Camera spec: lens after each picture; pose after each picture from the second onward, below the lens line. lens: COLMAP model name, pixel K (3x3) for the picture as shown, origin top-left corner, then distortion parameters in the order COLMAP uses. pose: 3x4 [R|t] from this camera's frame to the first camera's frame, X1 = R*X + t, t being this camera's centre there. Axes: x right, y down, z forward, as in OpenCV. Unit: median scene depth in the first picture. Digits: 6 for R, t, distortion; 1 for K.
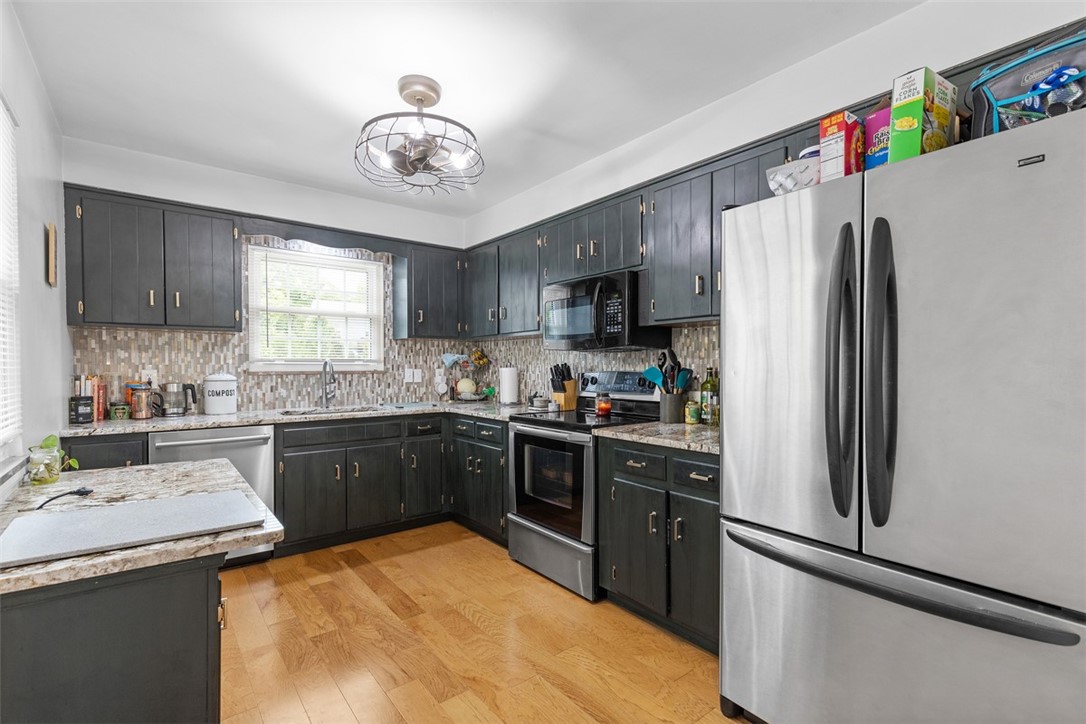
lens RADIAL K [[495.9, 0, 544.3], [0, 495.9, 365.9], [0, 0, 1]] dist [0.014852, -0.004055]
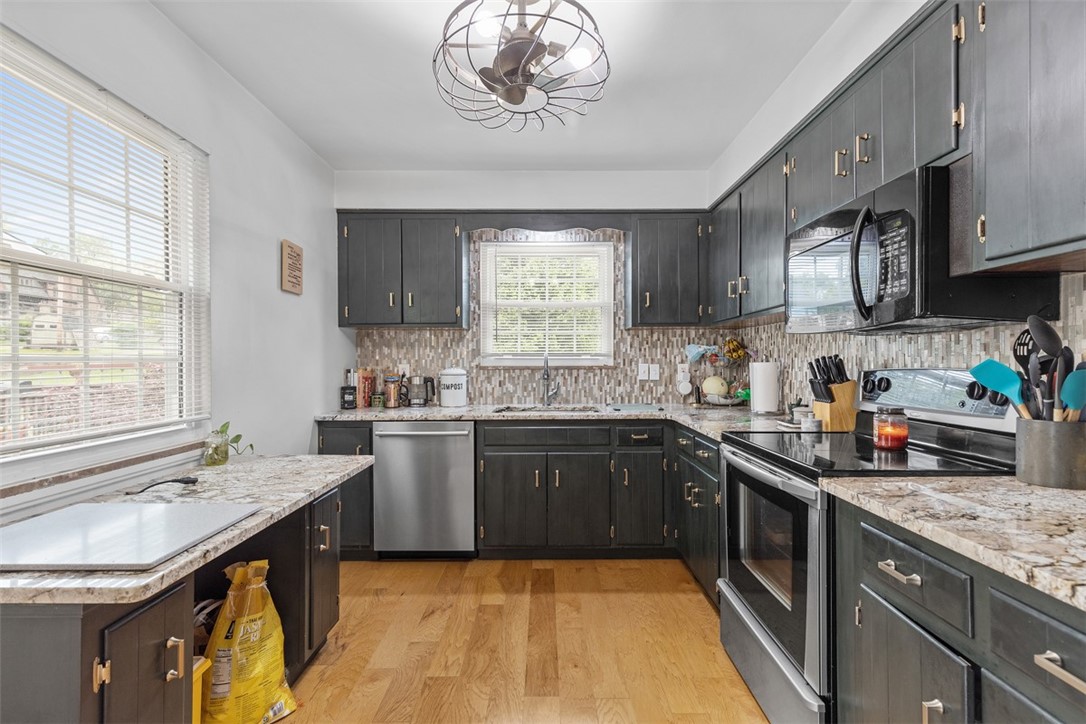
lens RADIAL K [[495.9, 0, 542.0], [0, 495.9, 360.3], [0, 0, 1]] dist [0.014852, -0.004055]
pose [[0.788262, -0.002843, -0.615333, 0.143863], [0.002319, 0.999996, -0.001651, 0.001482], [0.615335, -0.000126, 0.788266, 0.298046]]
